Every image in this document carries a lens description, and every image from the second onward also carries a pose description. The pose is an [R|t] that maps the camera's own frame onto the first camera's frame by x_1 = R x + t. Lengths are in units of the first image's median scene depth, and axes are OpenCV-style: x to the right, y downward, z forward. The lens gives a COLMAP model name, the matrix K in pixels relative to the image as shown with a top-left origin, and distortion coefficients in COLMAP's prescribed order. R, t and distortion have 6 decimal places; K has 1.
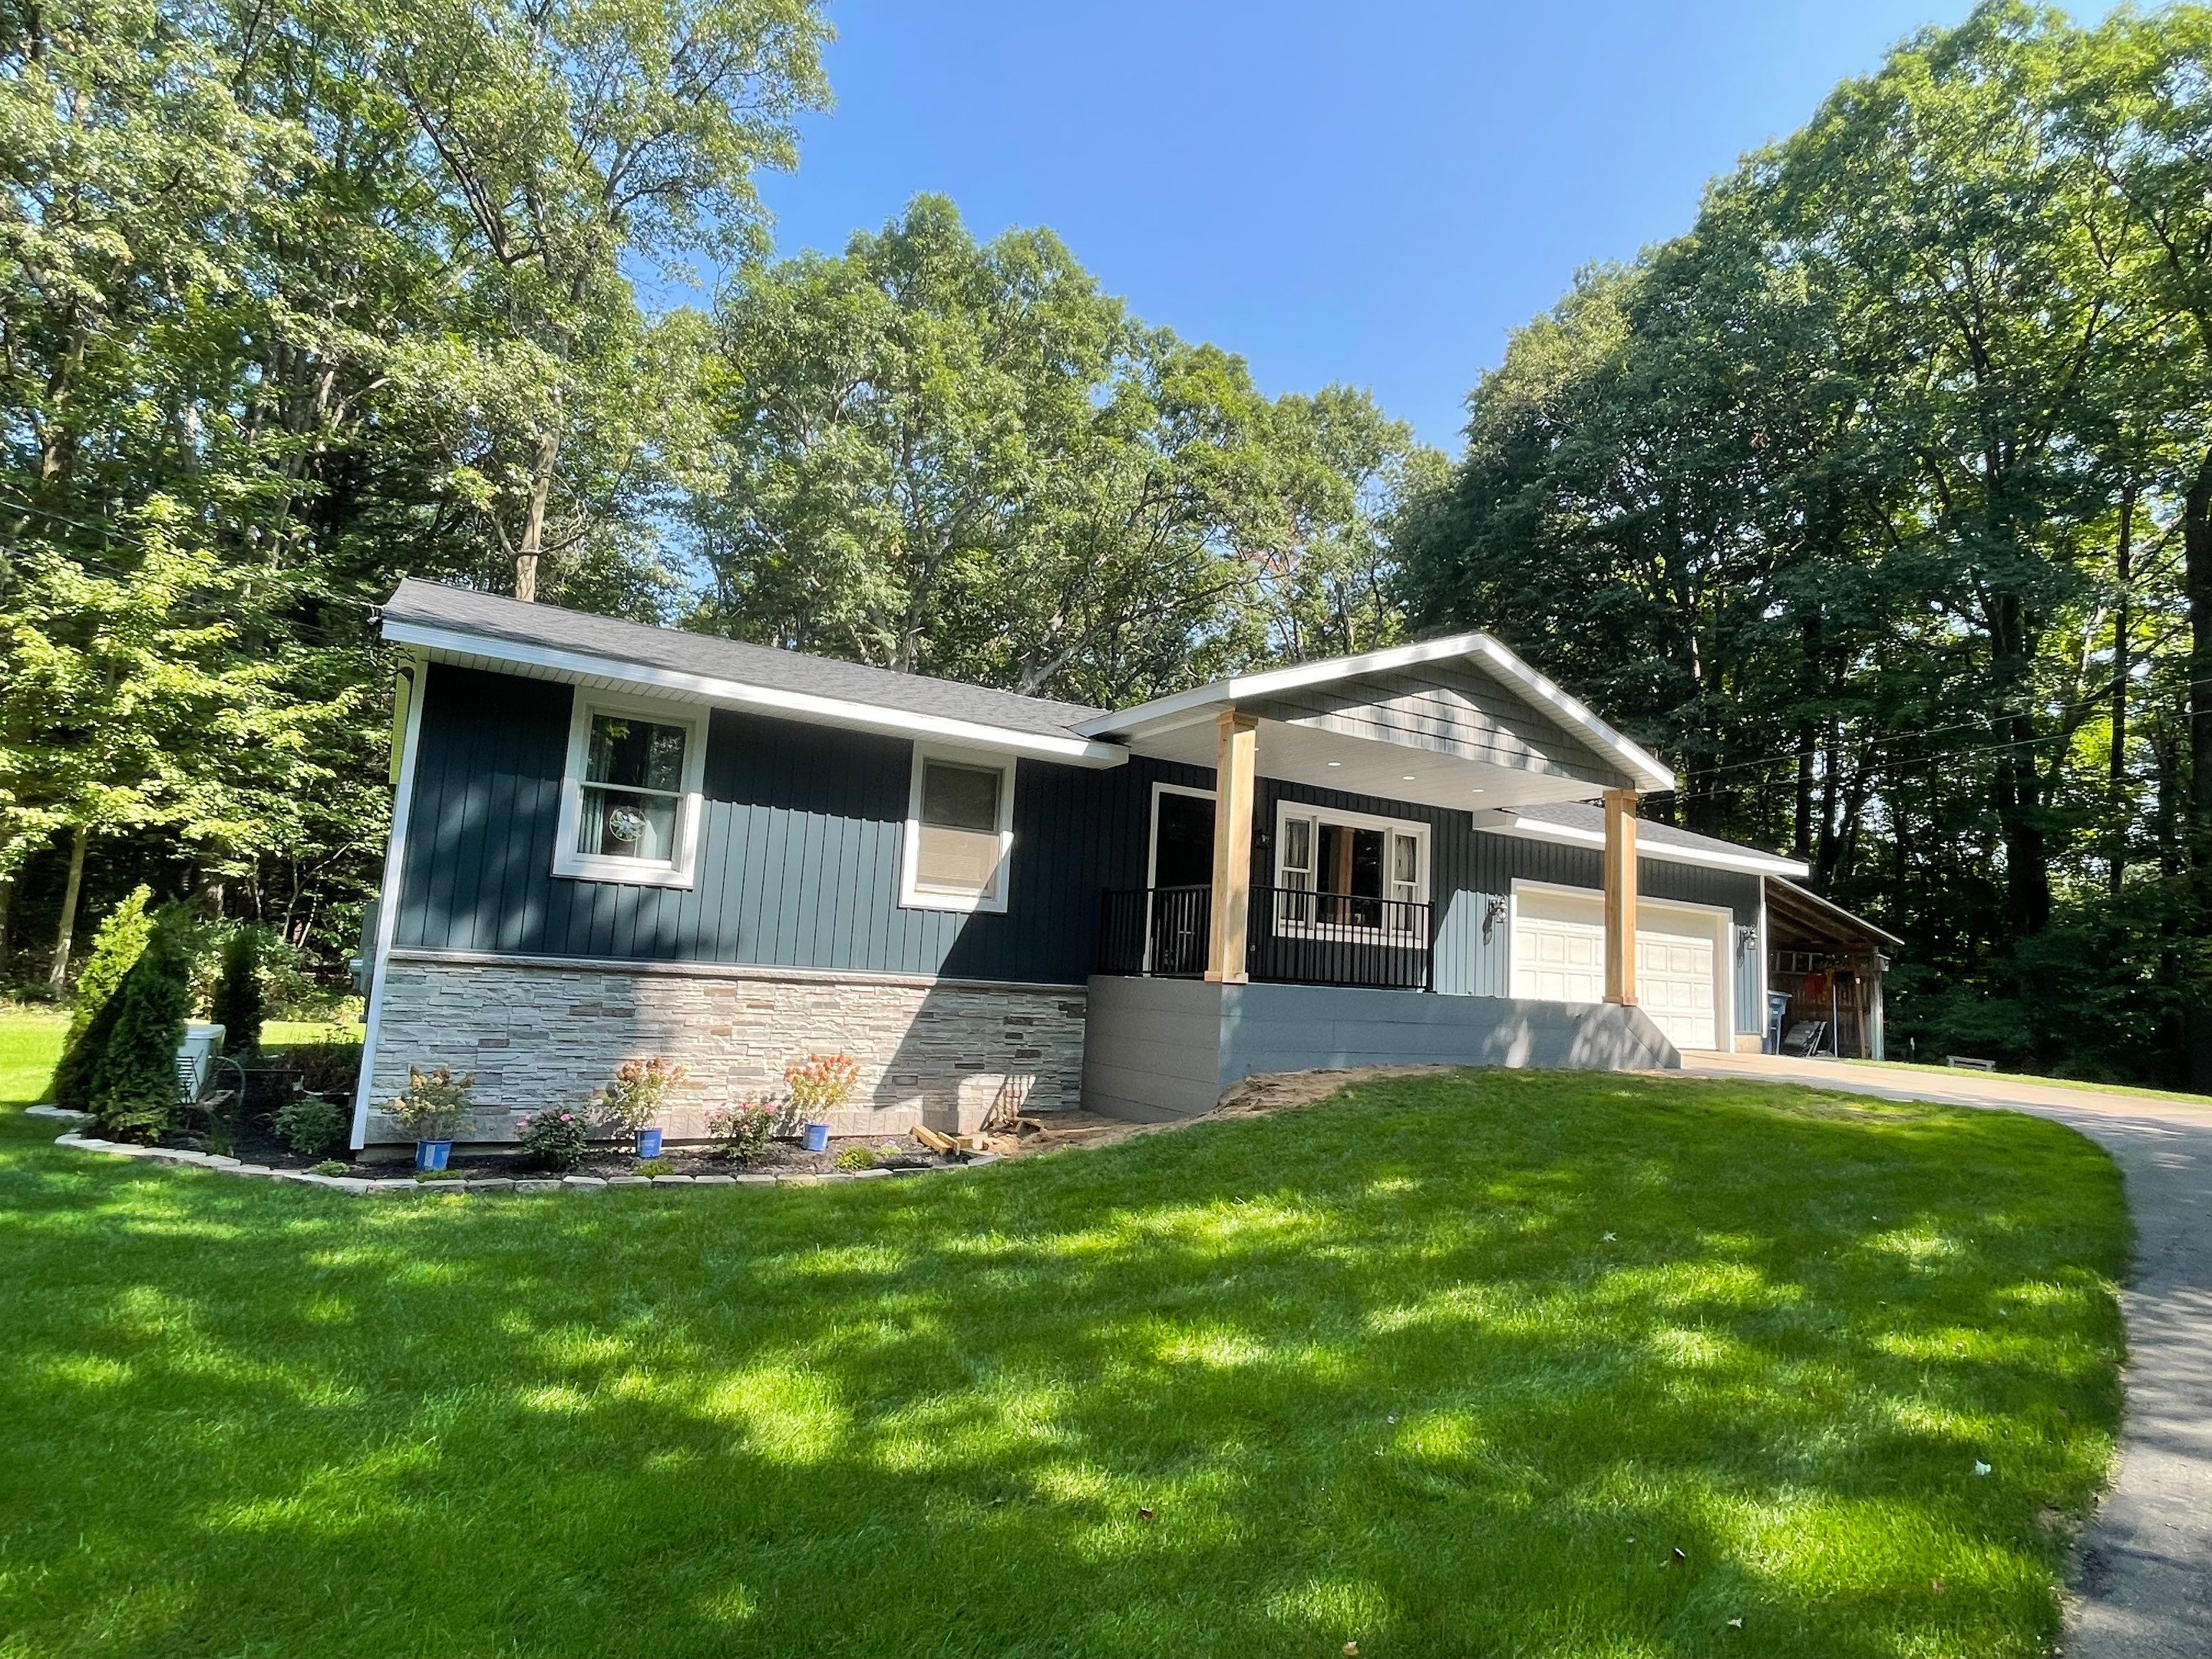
lens RADIAL K [[1189.1, 0, 1109.6], [0, 1189.1, 824.1], [0, 0, 1]] dist [0.001652, -0.002407]
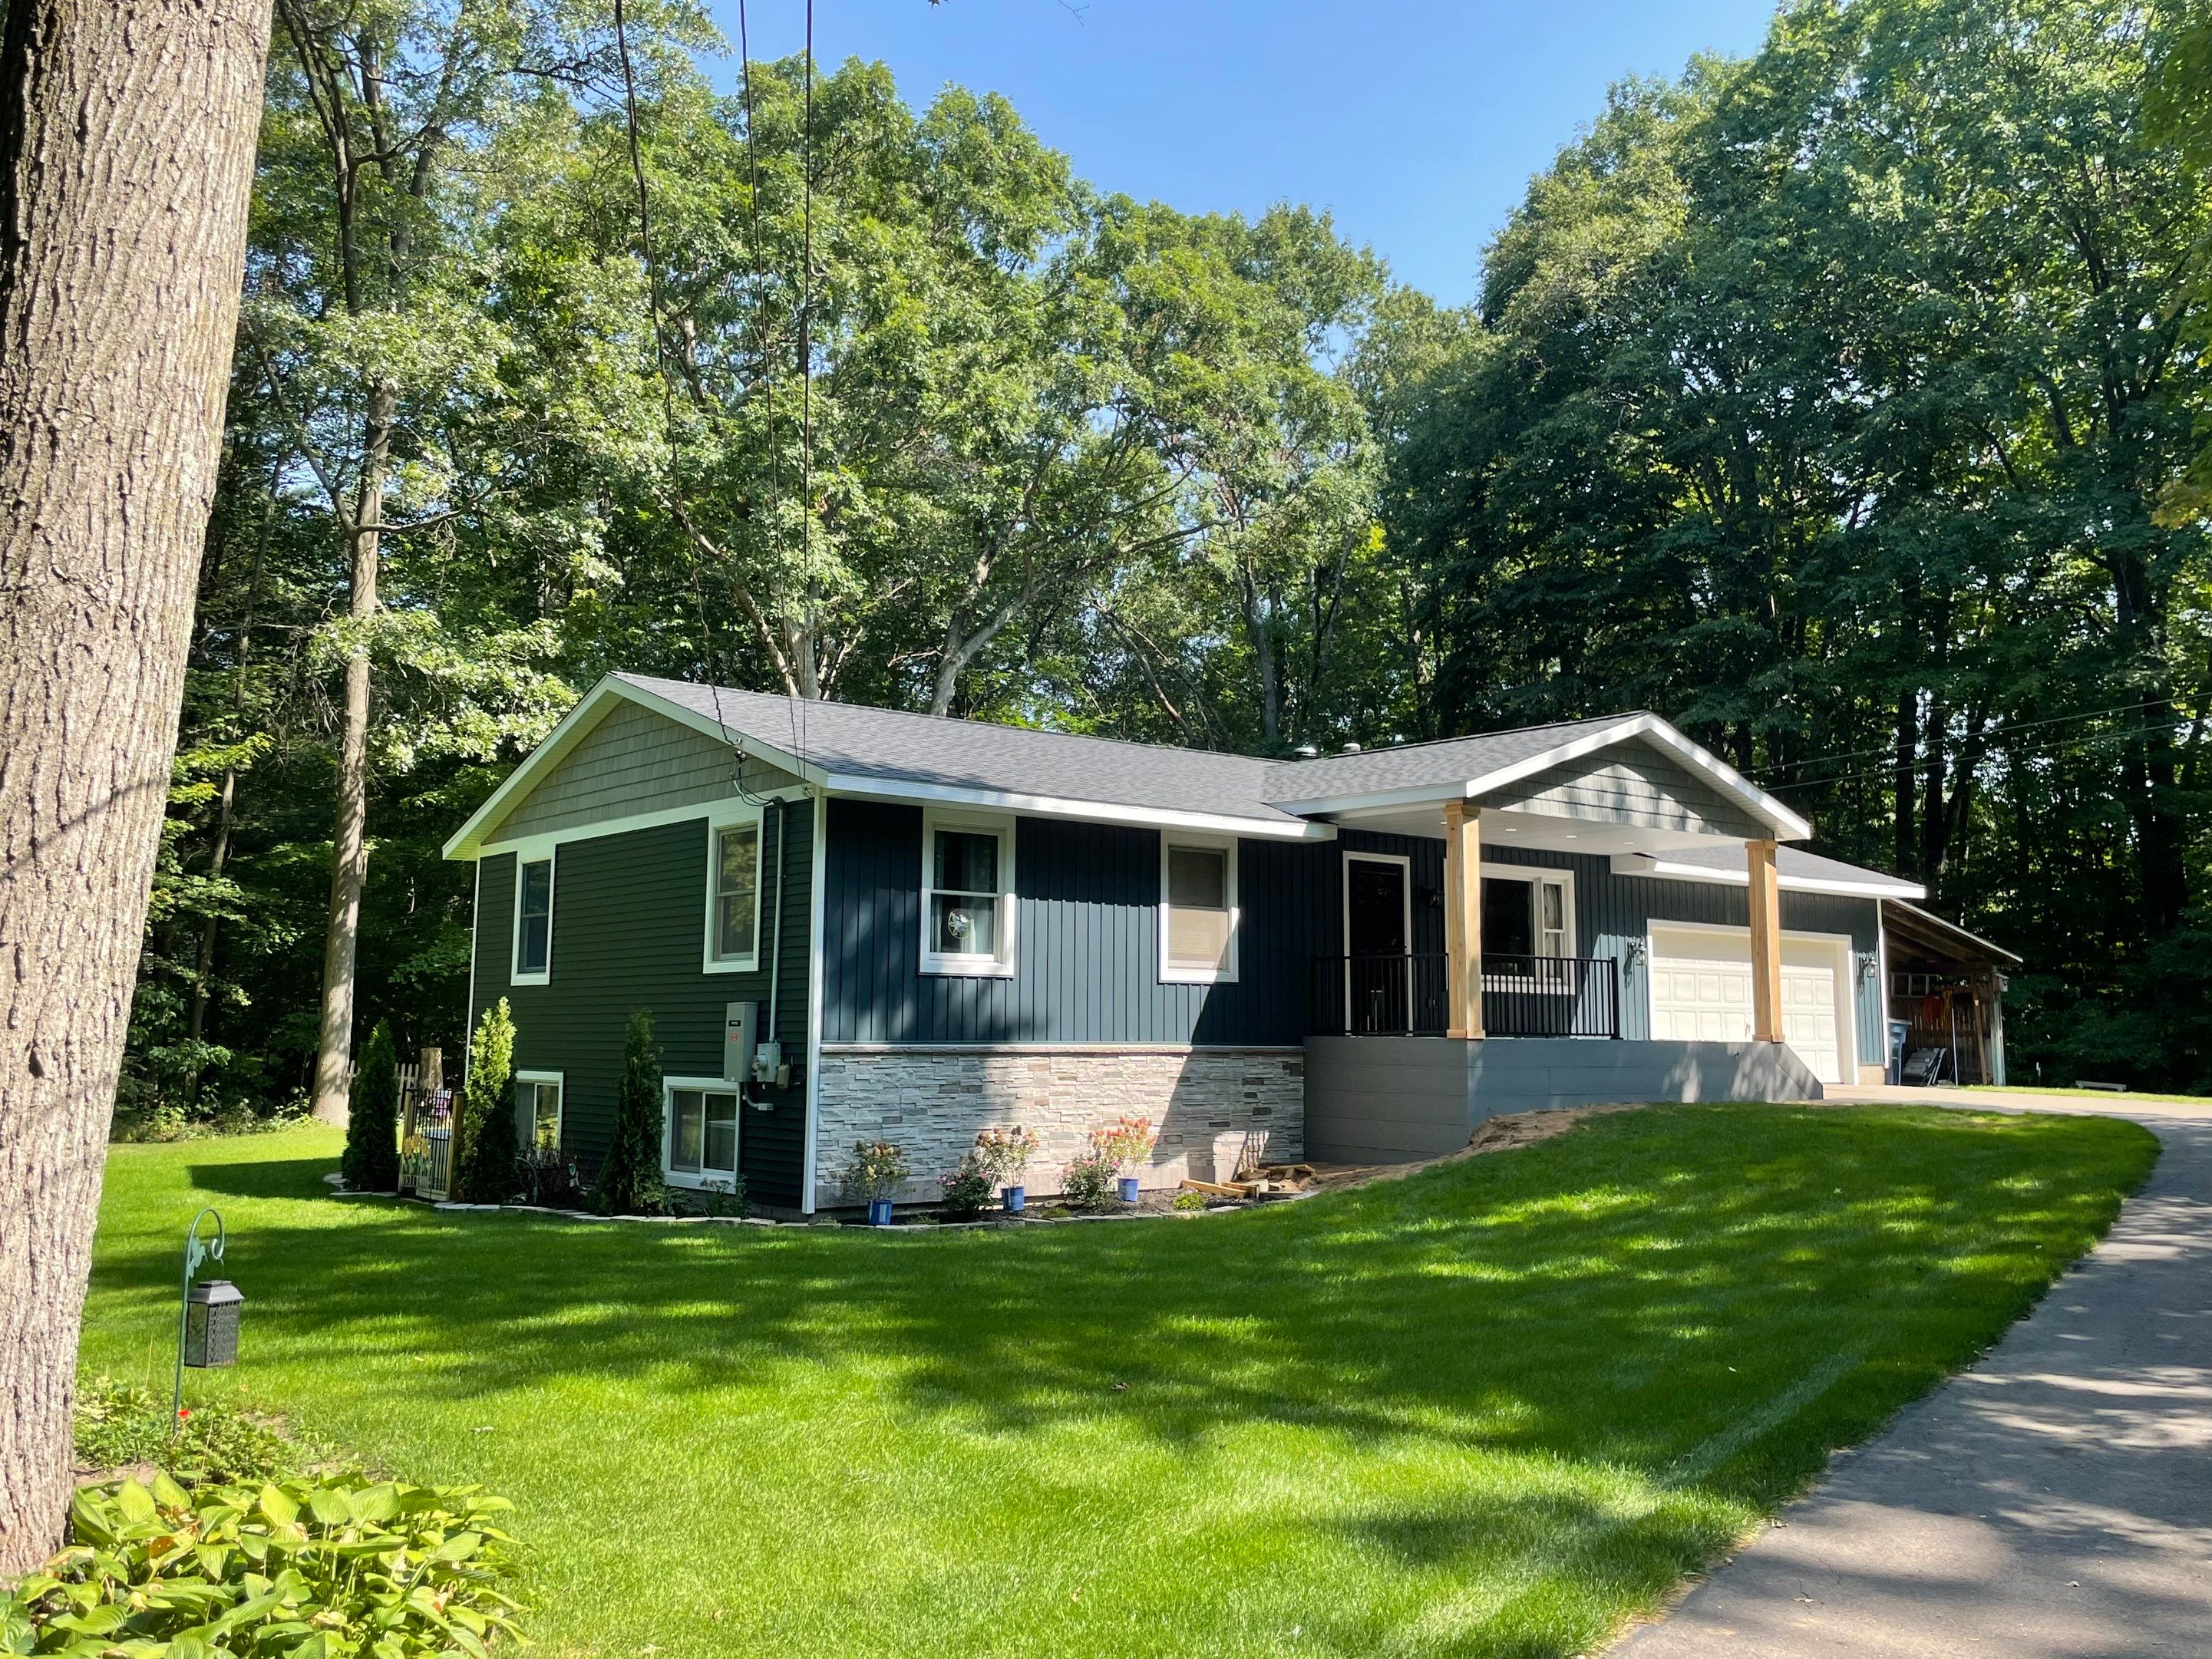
lens RADIAL K [[1915.8, 0, 1086.9], [0, 1915.8, 786.9], [0, 0, 1]] dist [0.103957, -0.145398]
pose [[0.990344, -0.030288, 0.135280, -0.451505], [0.029350, 0.999529, 0.008923, -0.122871], [-0.135487, -0.004866, 0.990767, -0.714252]]
